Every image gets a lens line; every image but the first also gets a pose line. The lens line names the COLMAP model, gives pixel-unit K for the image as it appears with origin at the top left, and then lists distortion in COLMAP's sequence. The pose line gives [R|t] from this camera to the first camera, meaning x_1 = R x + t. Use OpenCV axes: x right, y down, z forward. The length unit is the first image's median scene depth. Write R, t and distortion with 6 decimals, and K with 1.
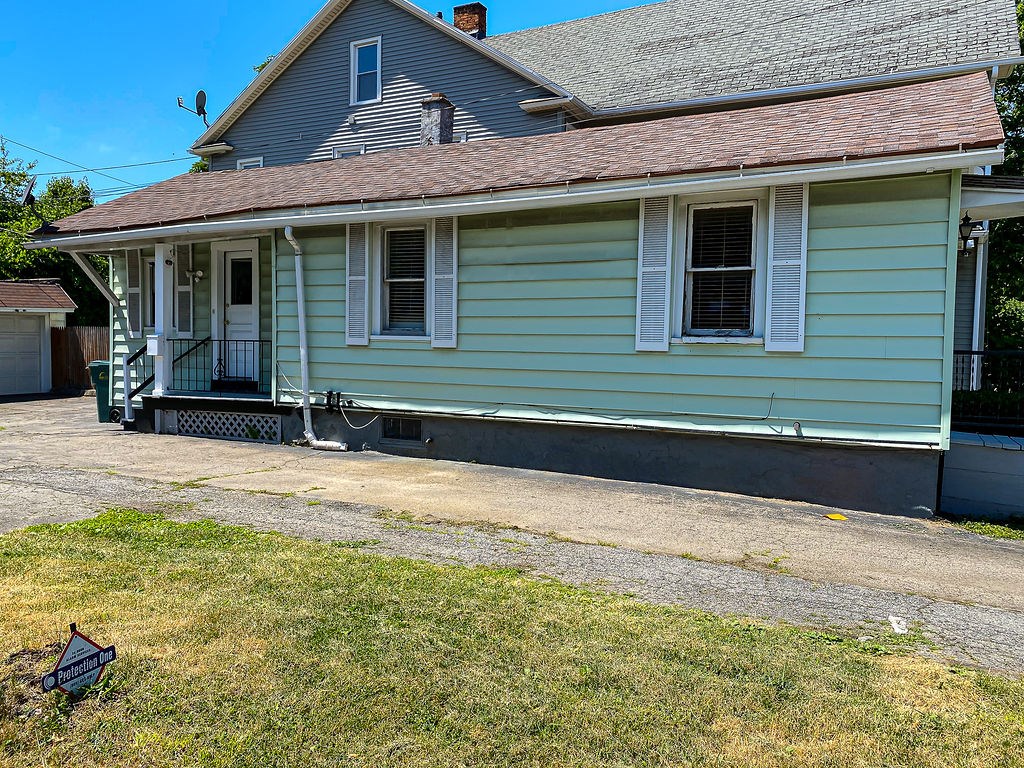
lens RADIAL K [[785.3, 0, 512.3], [0, 785.3, 380.3], [0, 0, 1]] dist [0.024842, -0.017505]
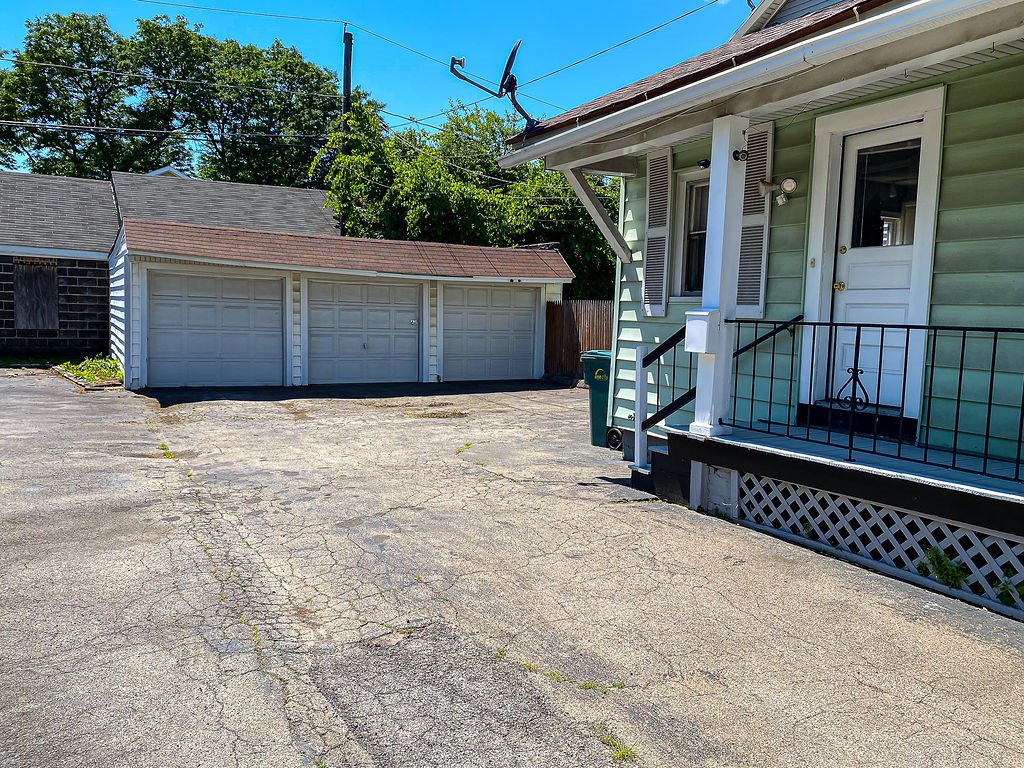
lens RADIAL K [[789.0, 0, 516.0], [0, 789.0, 380.1], [0, 0, 1]] dist [0.078212, -0.135686]
pose [[0.835315, 0.058597, -0.546639, -0.282314], [-0.043825, 0.998237, 0.040038, -0.029826], [0.548022, -0.009487, 0.836410, 0.534469]]
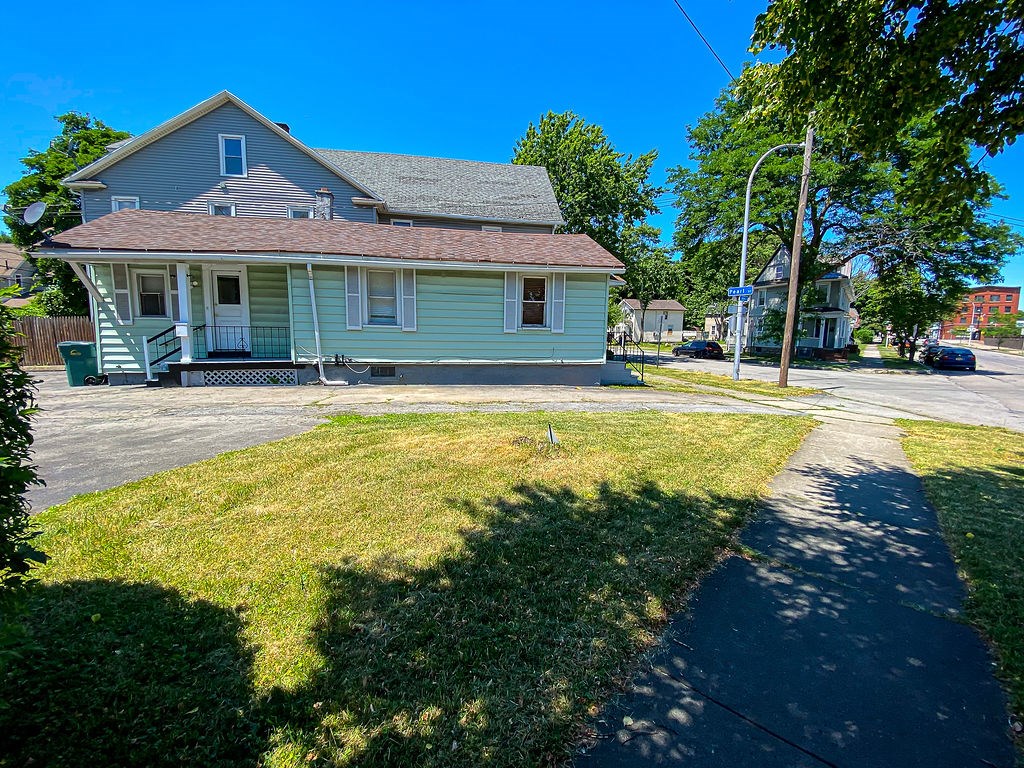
lens RADIAL K [[413.7, 0, 508.5], [0, 413.7, 380.3], [0, 0, 1]] dist [0.022691, -0.021751]
pose [[0.794085, -0.074666, 0.603203, -0.448650], [0.025589, 0.995653, 0.089557, -0.002762], [-0.607268, -0.055680, 0.792544, -0.042733]]
